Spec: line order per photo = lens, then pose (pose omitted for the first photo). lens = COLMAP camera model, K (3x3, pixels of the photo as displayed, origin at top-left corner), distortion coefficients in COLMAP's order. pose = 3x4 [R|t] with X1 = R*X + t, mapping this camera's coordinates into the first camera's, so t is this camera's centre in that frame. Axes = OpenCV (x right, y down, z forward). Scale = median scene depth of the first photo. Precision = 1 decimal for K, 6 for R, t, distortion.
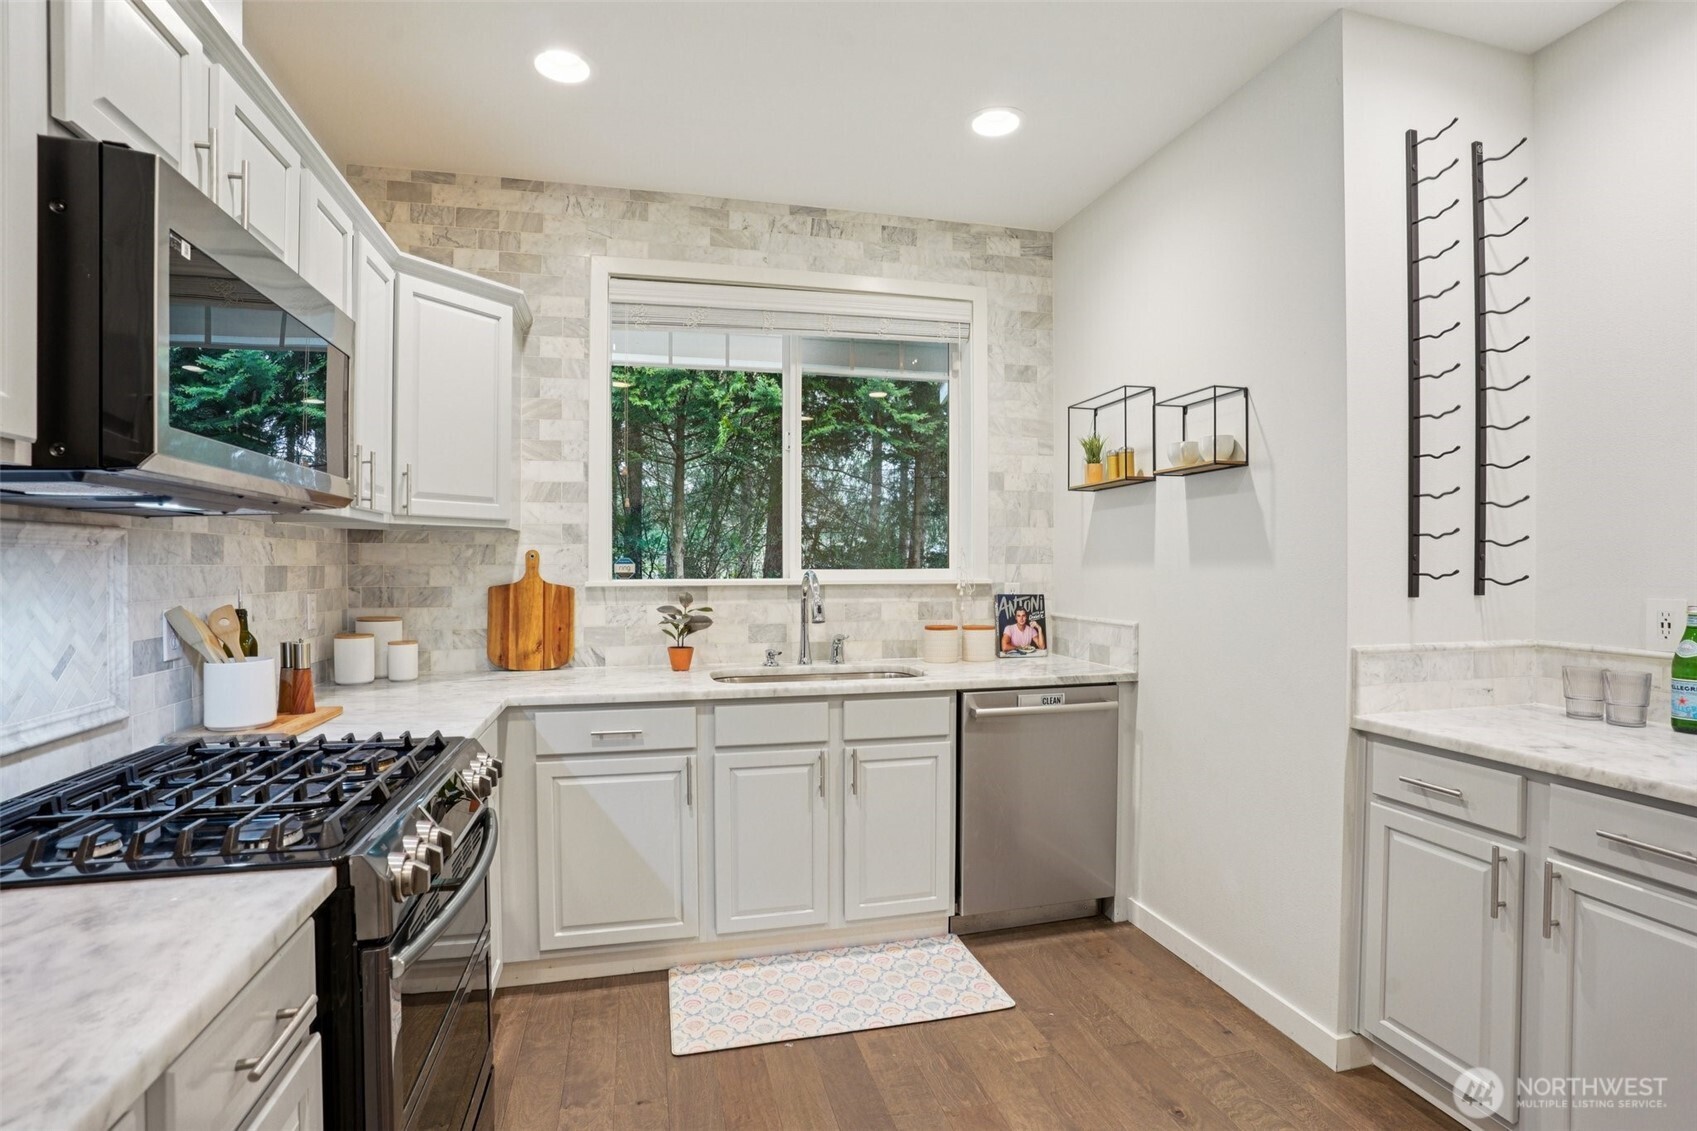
lens RADIAL K [[835.6, 0, 857.1], [0, 835.6, 569.2], [0, 0, 1]] dist [-0.075175, 0.032785]
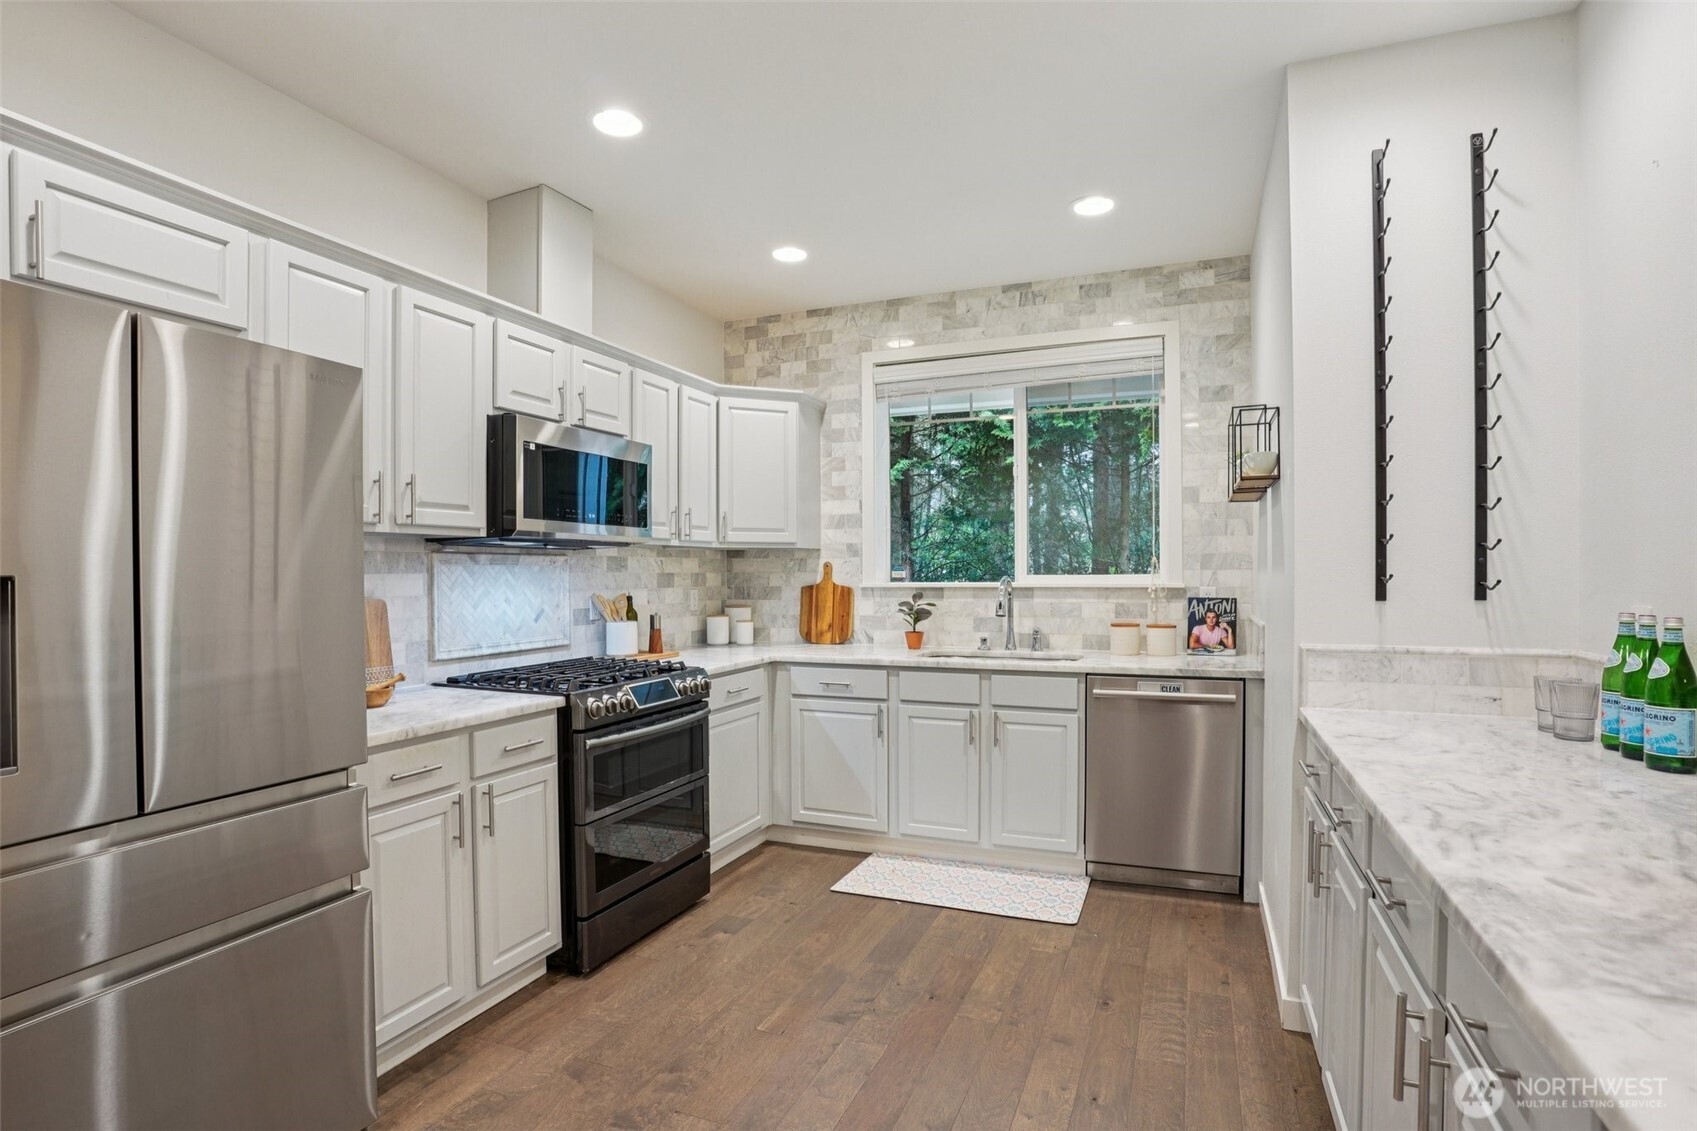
lens RADIAL K [[835.6, 0, 851.6], [0, 835.6, 577.6], [0, 0, 1]] dist [-0.075175, 0.032785]
pose [[0.803336, 0.001449, -0.595525, 0.547887], [0.000095, 0.999997, 0.002561, 0.001358], [0.595526, -0.002114, 0.803333, -0.172575]]
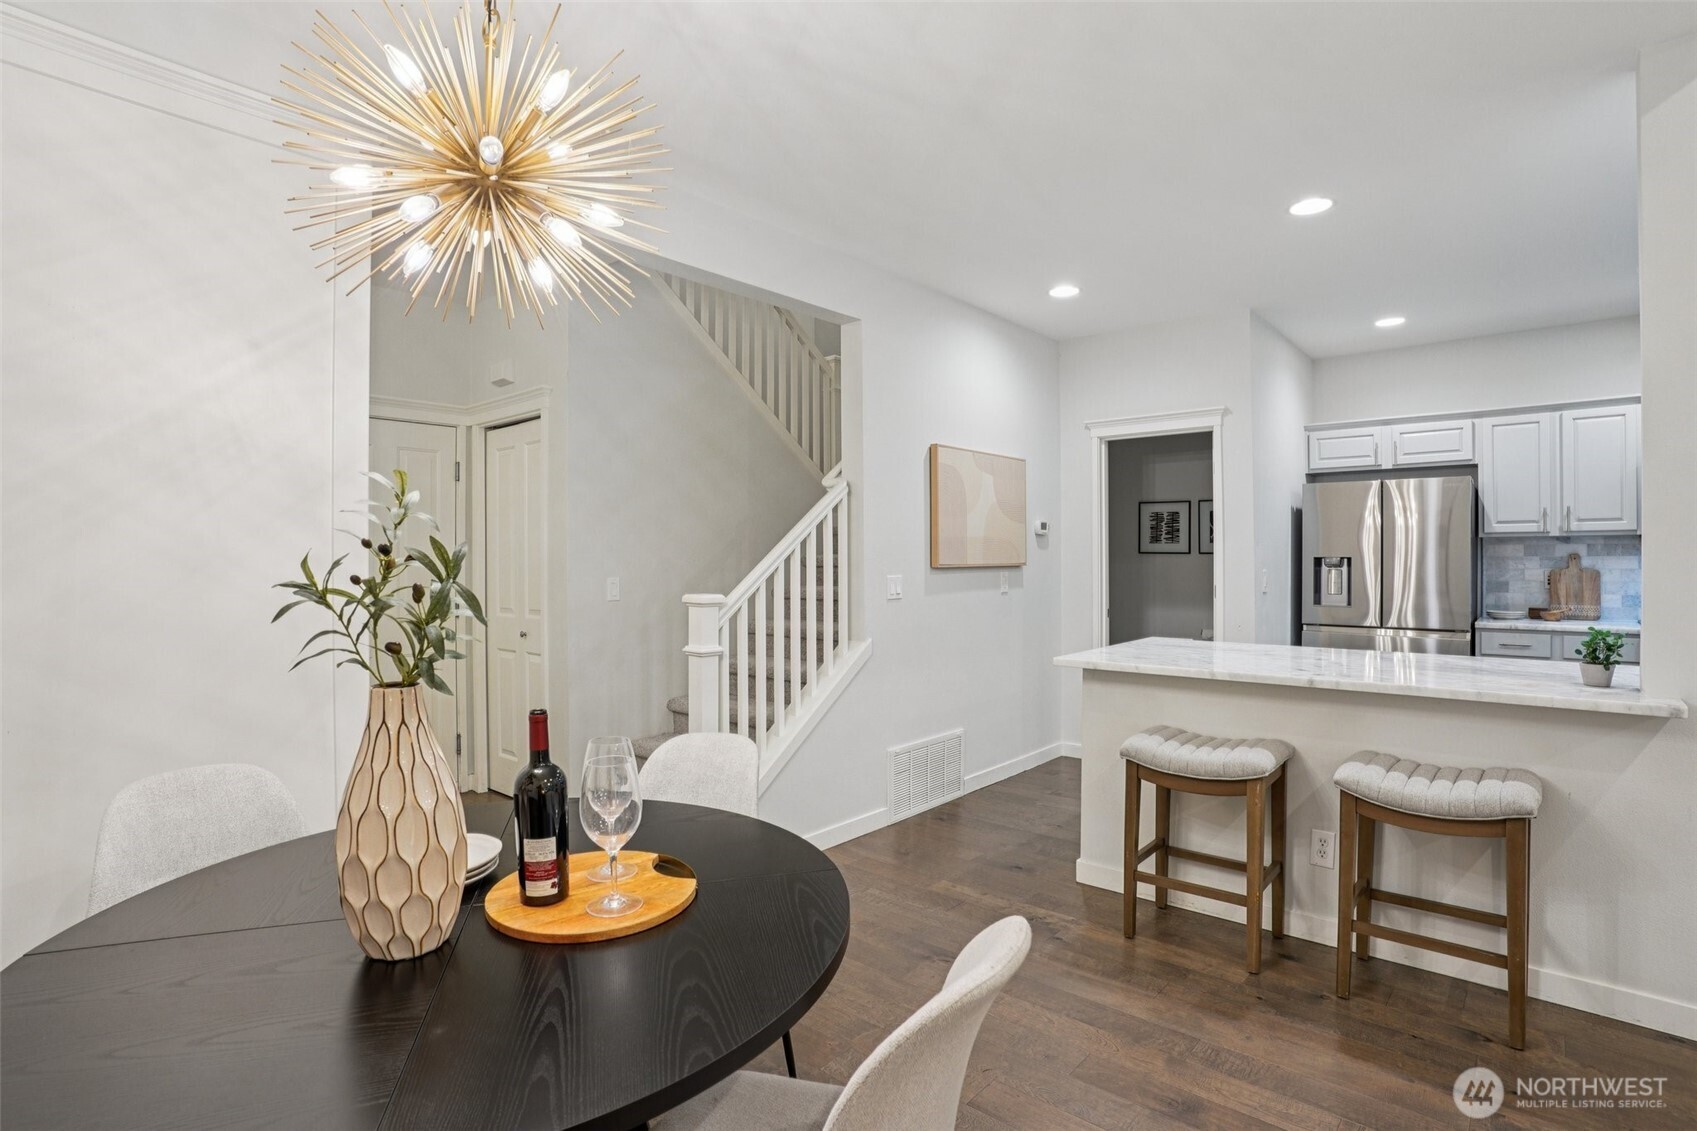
lens RADIAL K [[835.6, 0, 858.4], [0, 835.6, 561.9], [0, 0, 1]] dist [-0.075175, 0.032785]
pose [[-0.819961, 0.005621, -0.572392, 1.787205], [-0.000994, 0.999936, 0.011244, -0.005740], [0.572419, 0.009789, -0.819903, 0.734173]]
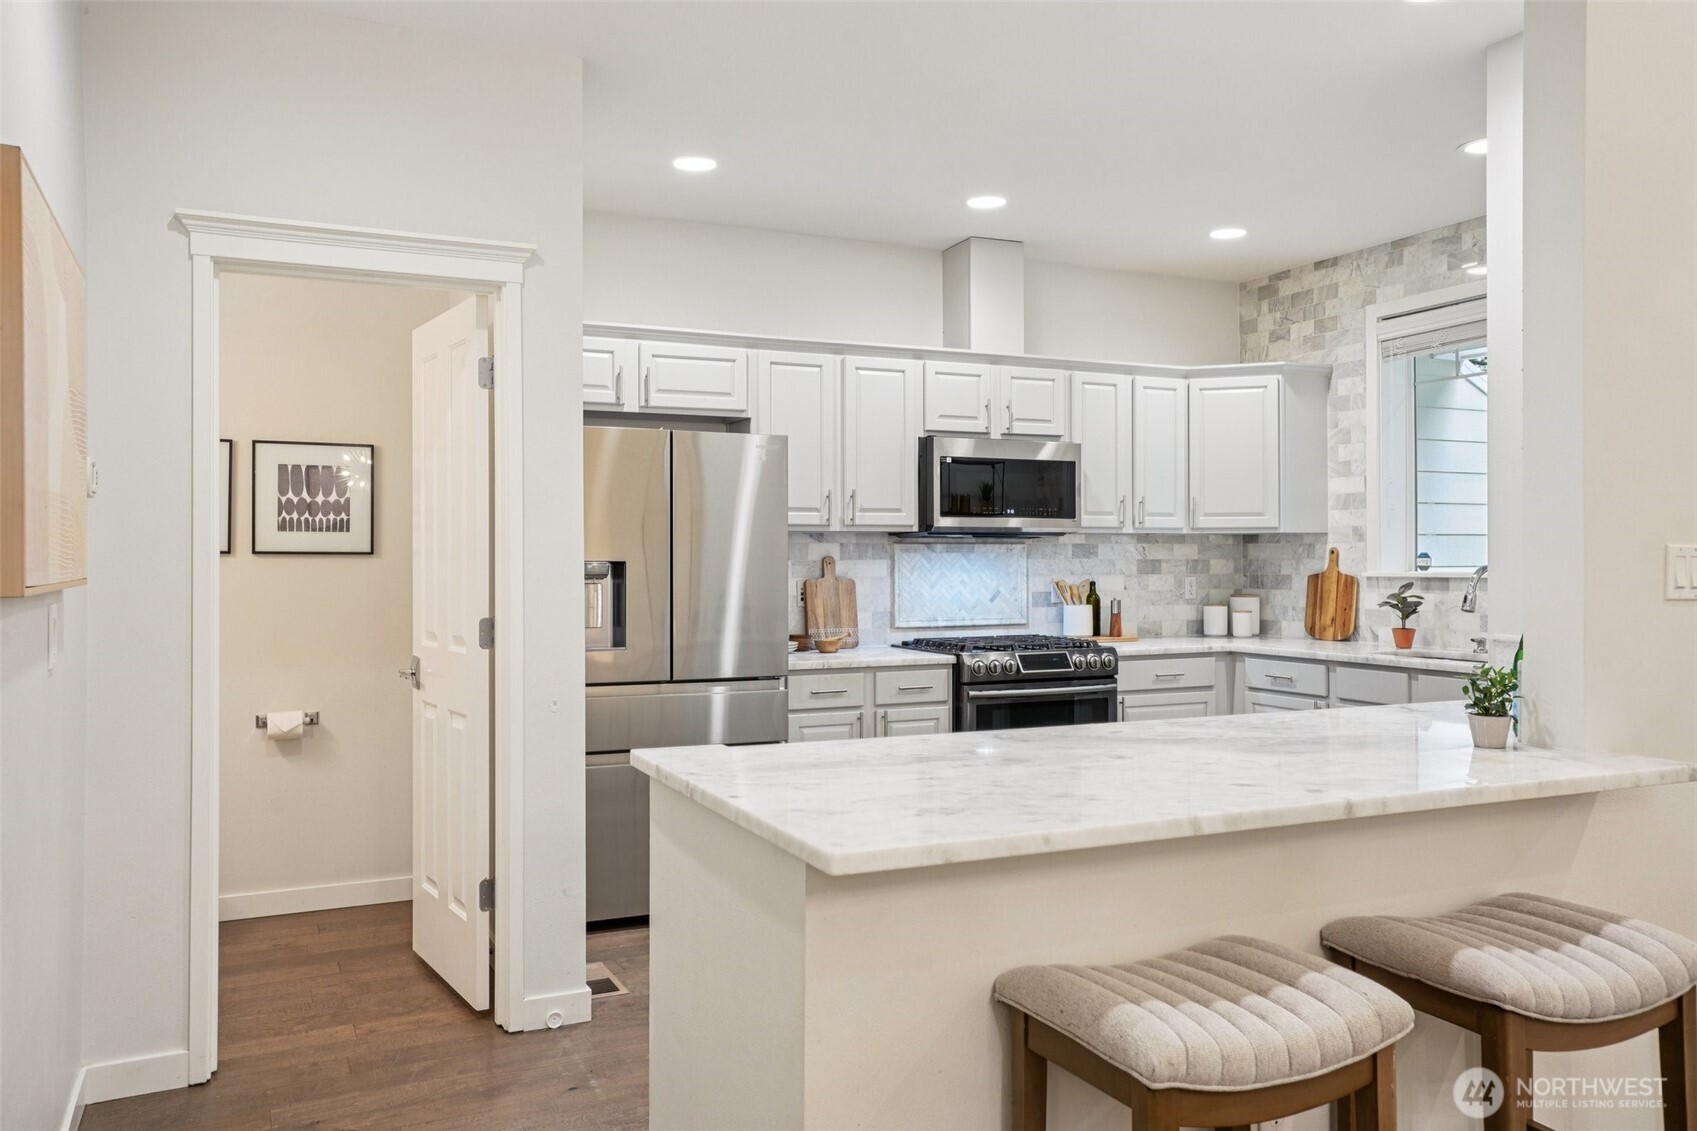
lens RADIAL K [[1307.4, 0, 875.0], [0, 1307.4, 547.2], [0, 0, 1]] dist [0.007180, 0.020927]
pose [[0.201336, -0.008069, -0.979489, 1.530340], [-0.004060, 0.999951, -0.009072, -0.002028], [0.979514, 0.005803, 0.201294, -0.116785]]
